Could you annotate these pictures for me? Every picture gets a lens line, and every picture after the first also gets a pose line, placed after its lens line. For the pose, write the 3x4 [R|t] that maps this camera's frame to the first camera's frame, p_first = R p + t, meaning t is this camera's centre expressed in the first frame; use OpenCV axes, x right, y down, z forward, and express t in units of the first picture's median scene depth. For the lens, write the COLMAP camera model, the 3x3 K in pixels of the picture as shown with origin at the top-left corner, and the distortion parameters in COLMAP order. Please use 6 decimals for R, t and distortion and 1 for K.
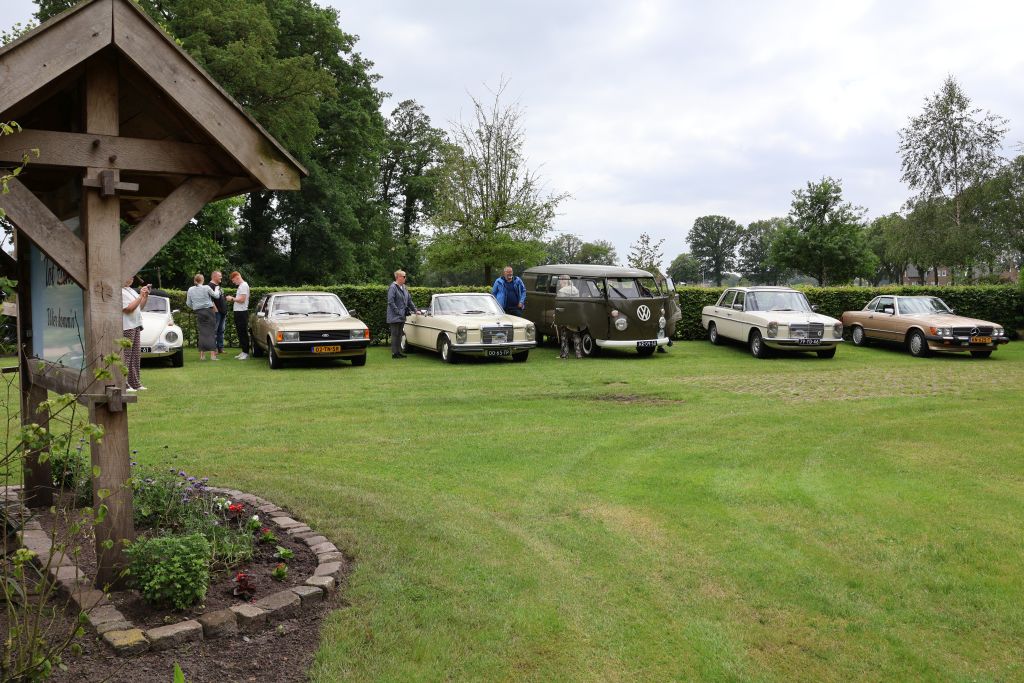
lens RADIAL K [[852.9, 0, 511.3], [0, 852.9, 339.5], [0, 0, 1]] dist [-0.114155, 0.082694]
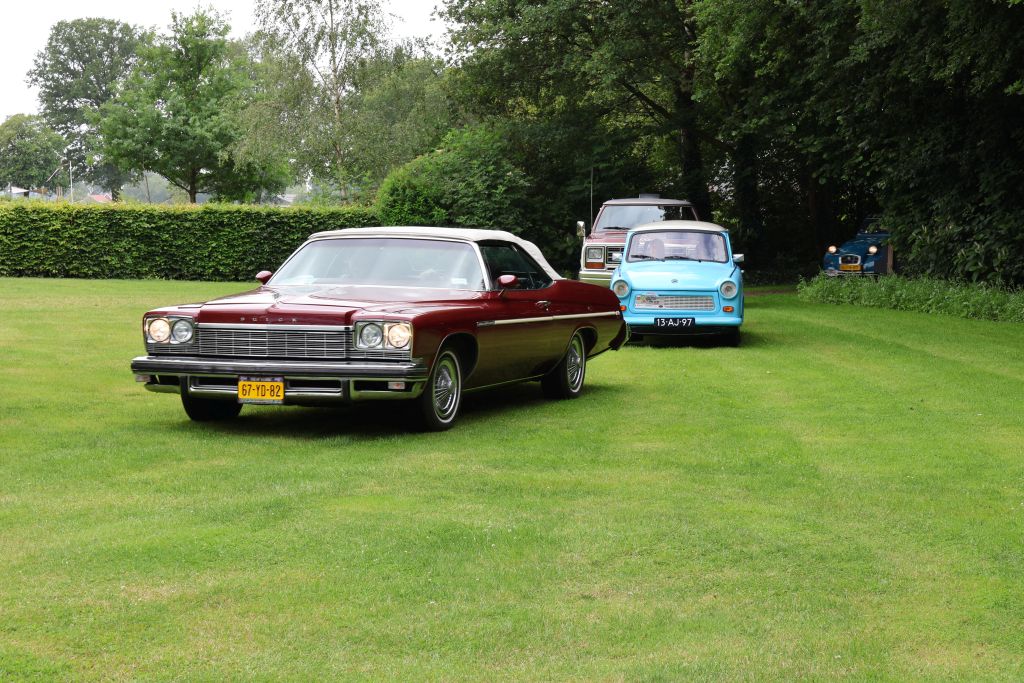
lens RADIAL K [[2334.7, 0, 499.0], [0, 2334.7, 311.2], [0, 0, 1]] dist [0.472321, 0.000000]
pose [[0.926143, 0.001709, 0.377169, -0.029830], [0.004023, 0.999888, -0.014410, 0.030804], [-0.377151, 0.014863, 0.926032, -0.515081]]
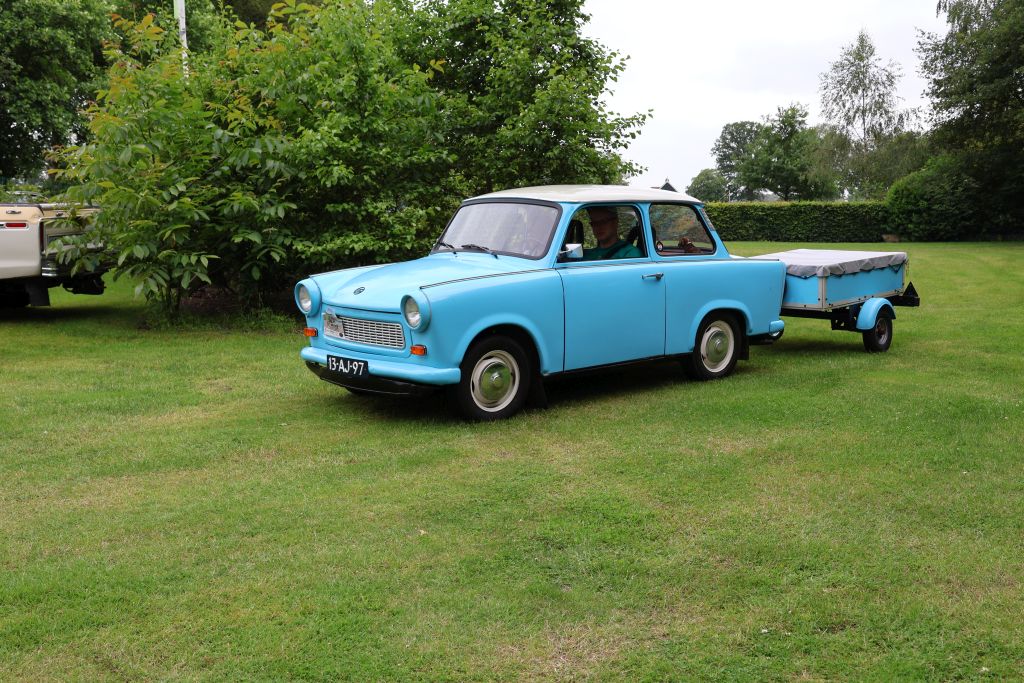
lens RADIAL K [[1101.7, 0, 523.3], [0, 1101.7, 325.5], [0, 0, 1]] dist [0.060514, 0.000000]
pose [[0.999729, 0.000322, 0.023271, -0.004724], [-0.001306, 0.999104, 0.042295, 0.033357], [-0.023237, -0.042313, 0.998834, -0.431058]]
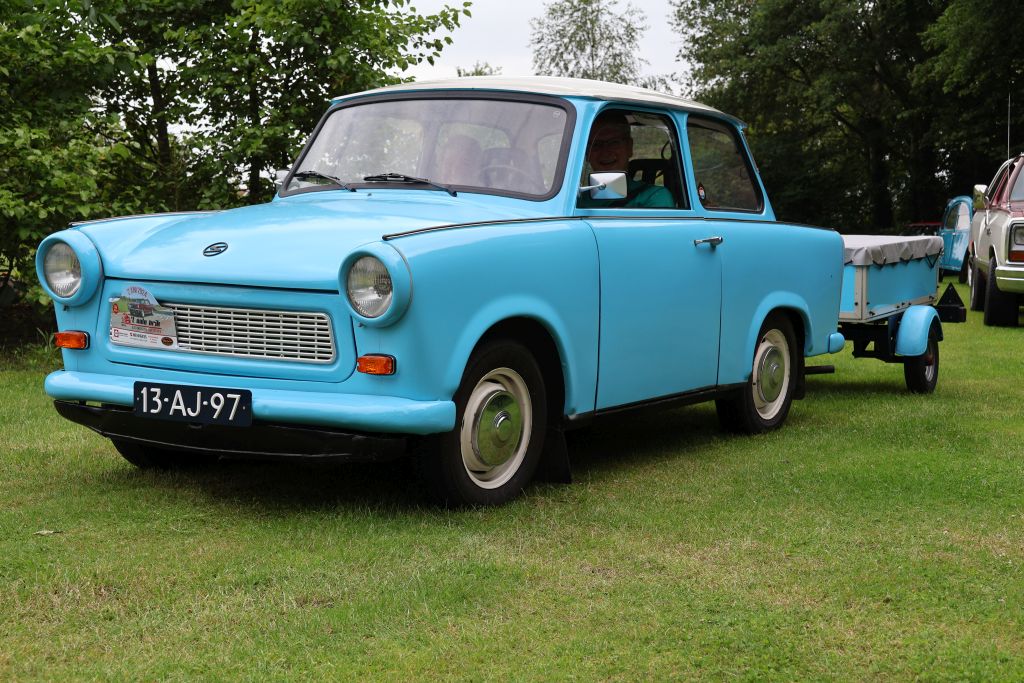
lens RADIAL K [[1641.2, 0, 522.2], [0, 1641.2, 337.9], [0, 0, 1]] dist [0.257019, 0.000000]
pose [[0.949957, 0.004683, 0.312347, -0.039726], [-0.006406, 0.999969, 0.004491, 0.040547], [-0.312316, -0.006267, 0.949958, -0.389923]]
